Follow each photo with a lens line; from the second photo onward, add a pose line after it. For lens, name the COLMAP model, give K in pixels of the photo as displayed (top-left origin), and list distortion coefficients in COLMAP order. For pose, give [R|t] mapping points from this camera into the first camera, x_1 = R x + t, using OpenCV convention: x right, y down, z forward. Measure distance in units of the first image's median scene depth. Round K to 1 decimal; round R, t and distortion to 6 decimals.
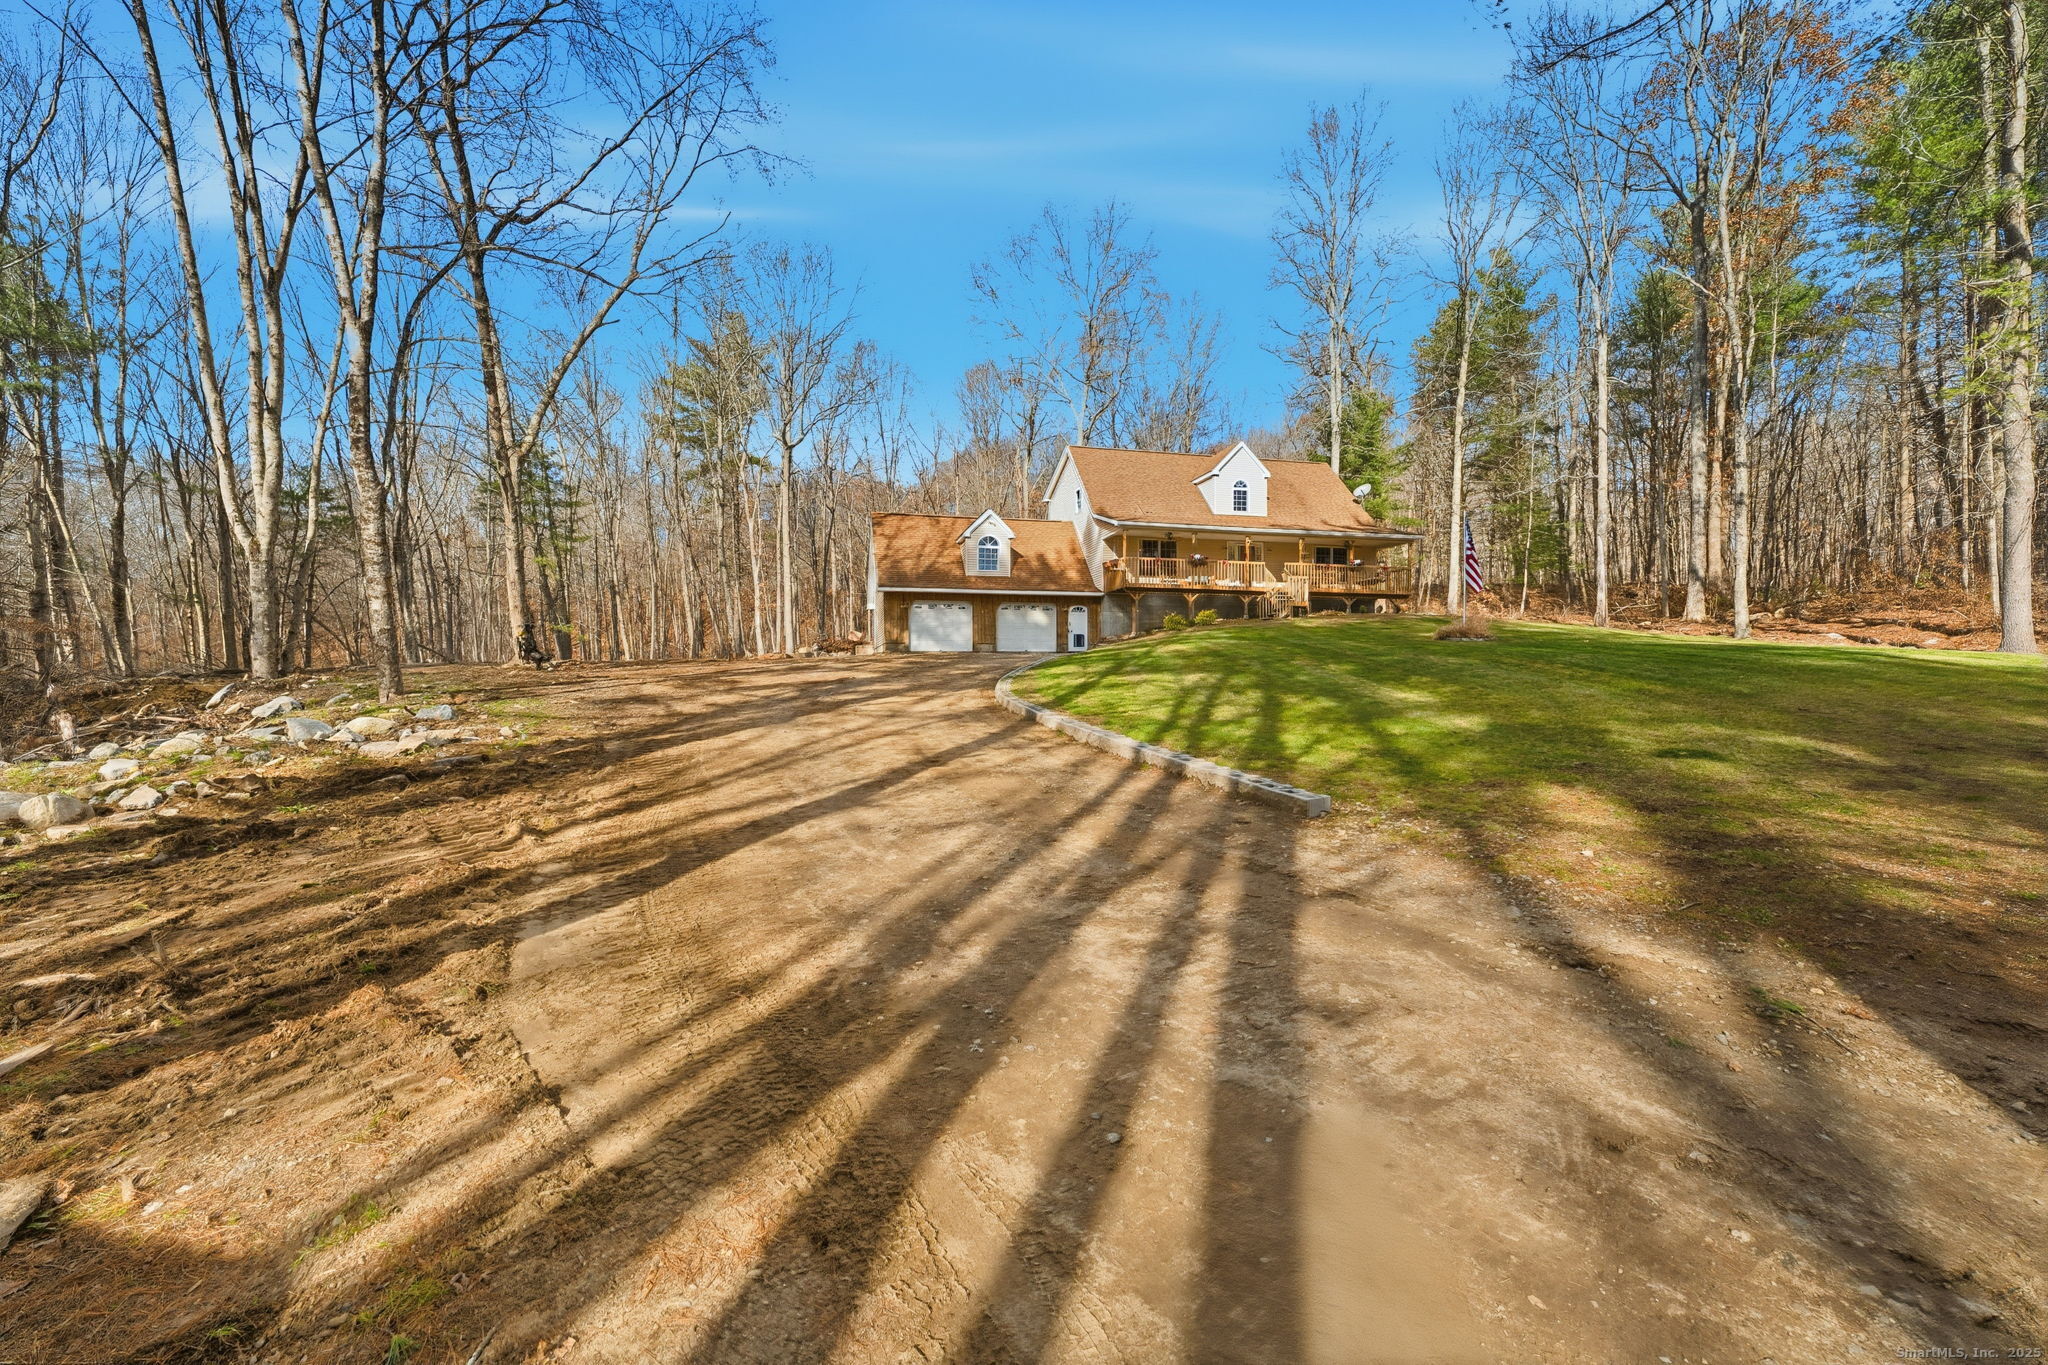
lens RADIAL K [[766.2, 0, 1024.4], [0, 766.2, 717.0], [0, 0, 1]] dist [0.009140, -0.000042]
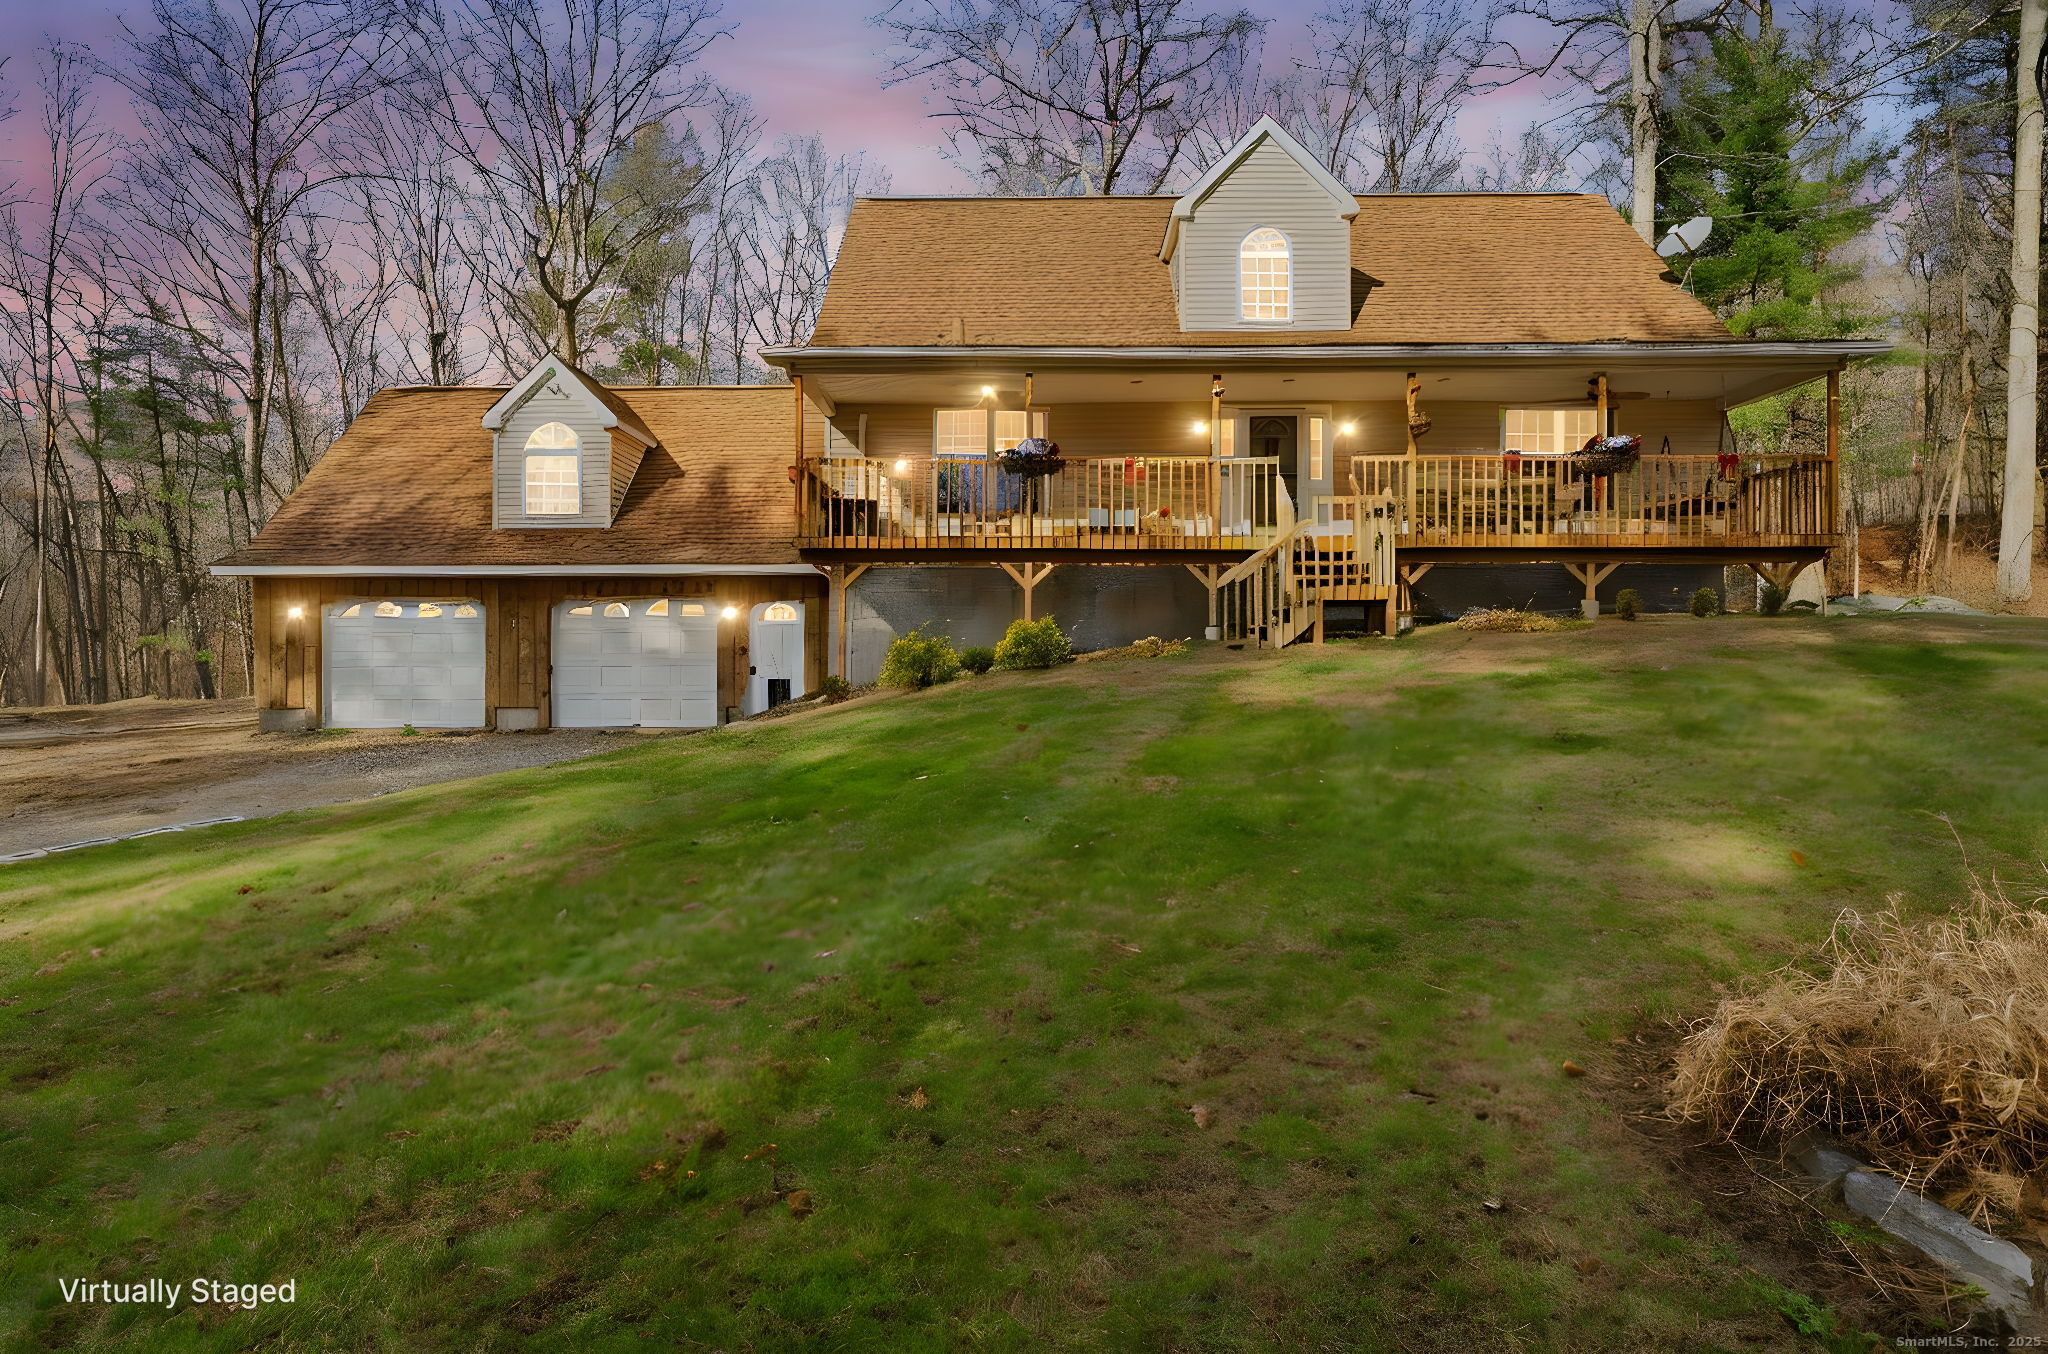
lens RADIAL K [[1058.9, 0, 1024.0], [0, 1058.9, 677.0], [0, 0, 1]] dist [-0.001751, -0.000149]
pose [[0.969244, 0.003809, -0.246071, 0.314415], [-0.015662, 0.998808, -0.046232, -0.090950], [0.245601, 0.048664, 0.968149, 0.560478]]
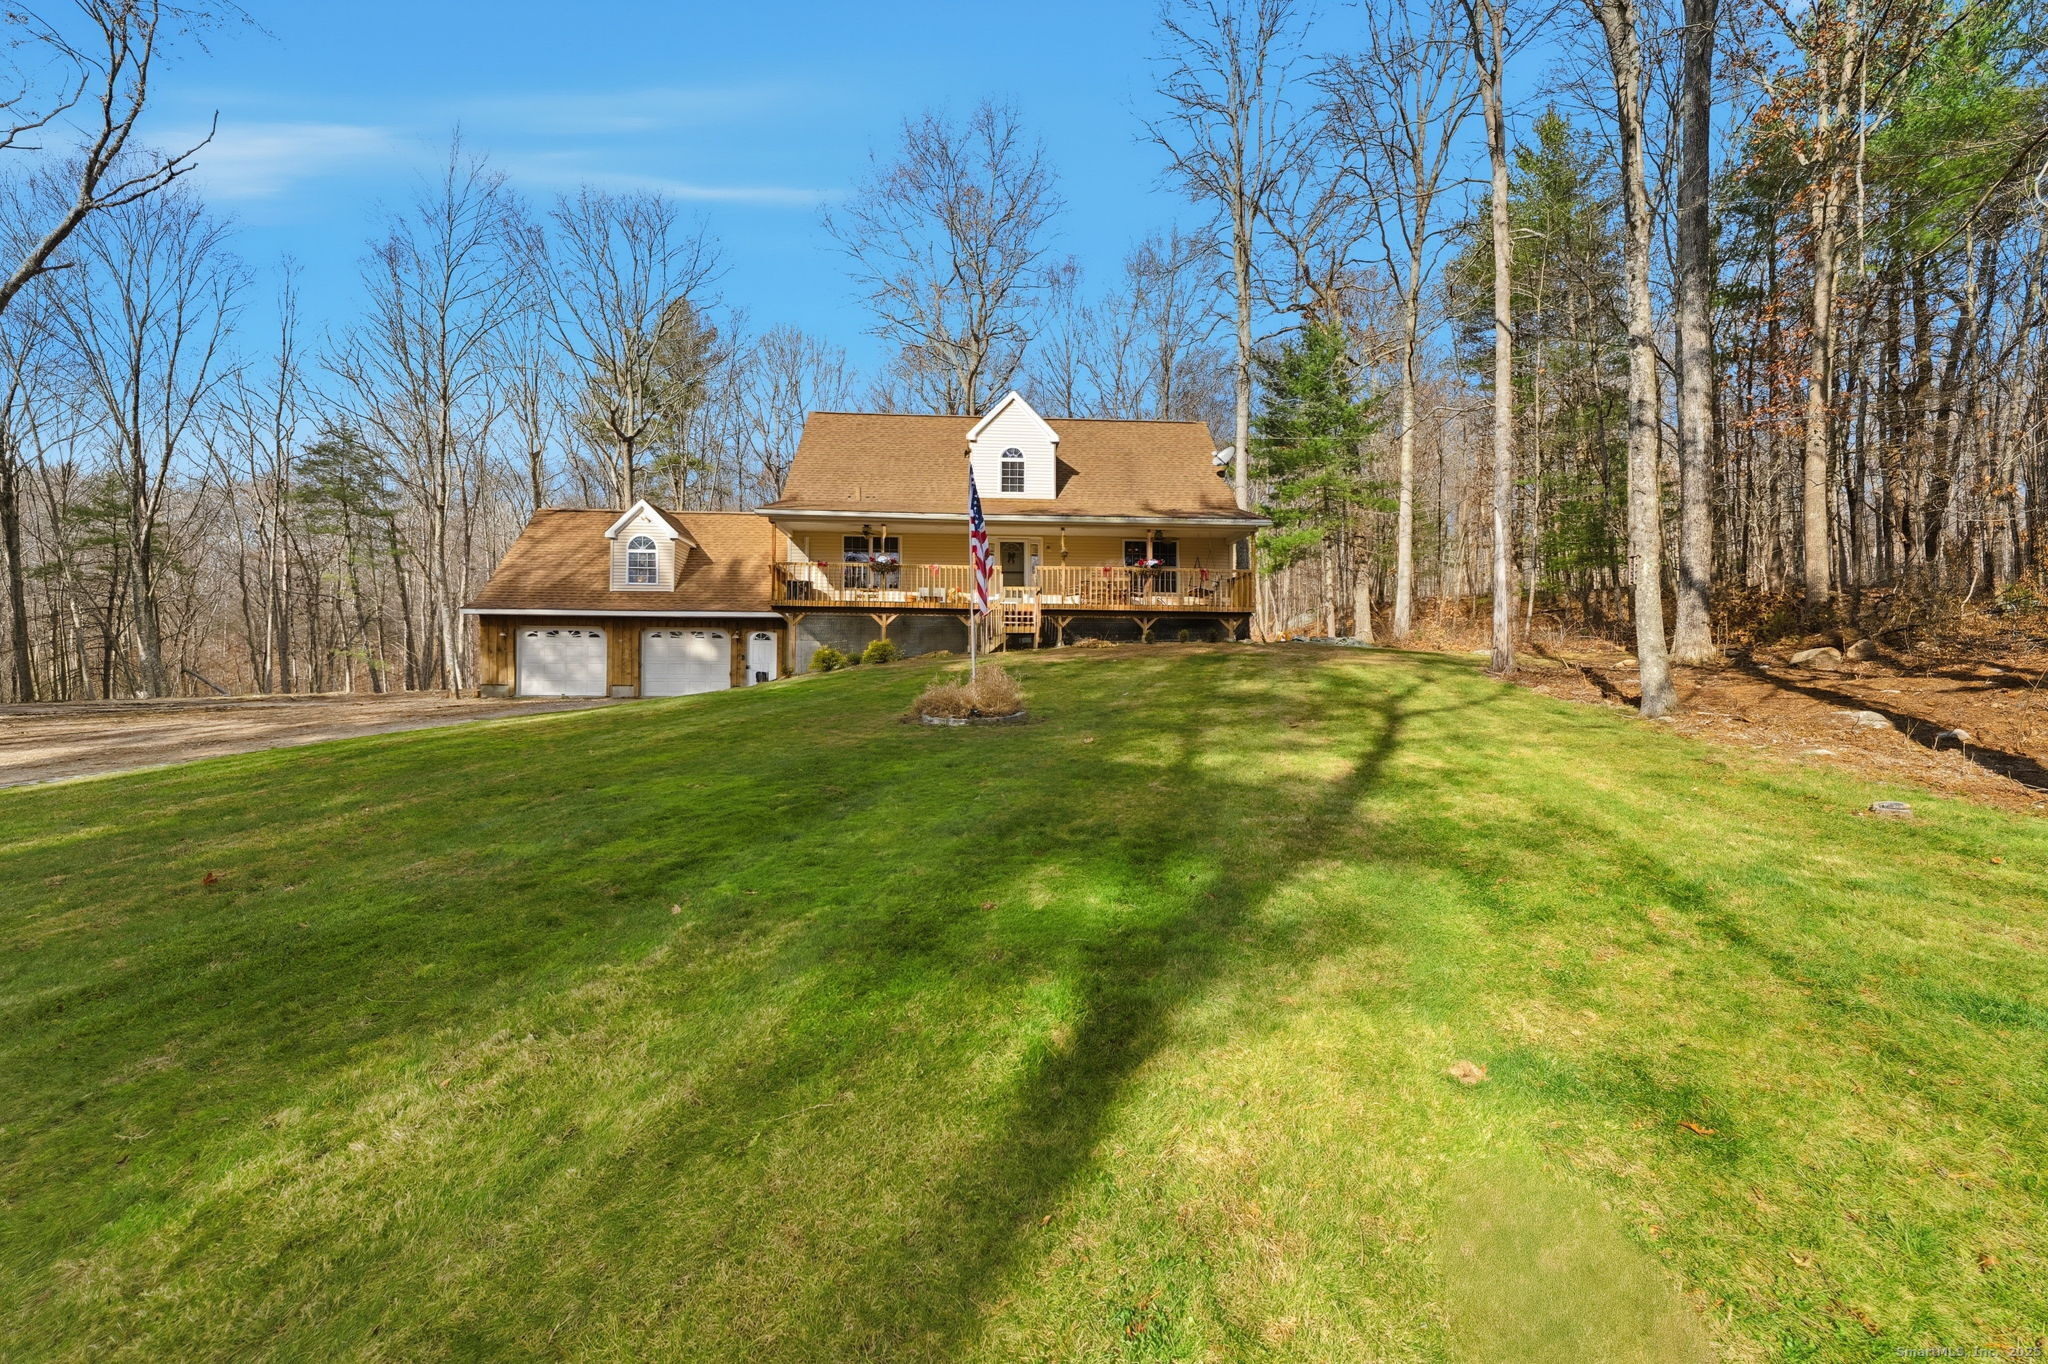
lens RADIAL K [[824.0, 0, 1013.0], [0, 824.0, 688.3], [0, 0, 1]] dist [0.001463, -0.000274]
pose [[0.982642, 0.009599, -0.185264, 0.447200], [-0.020519, 0.998157, -0.057116, -0.056477], [0.184374, 0.059926, 0.981028, 0.313706]]
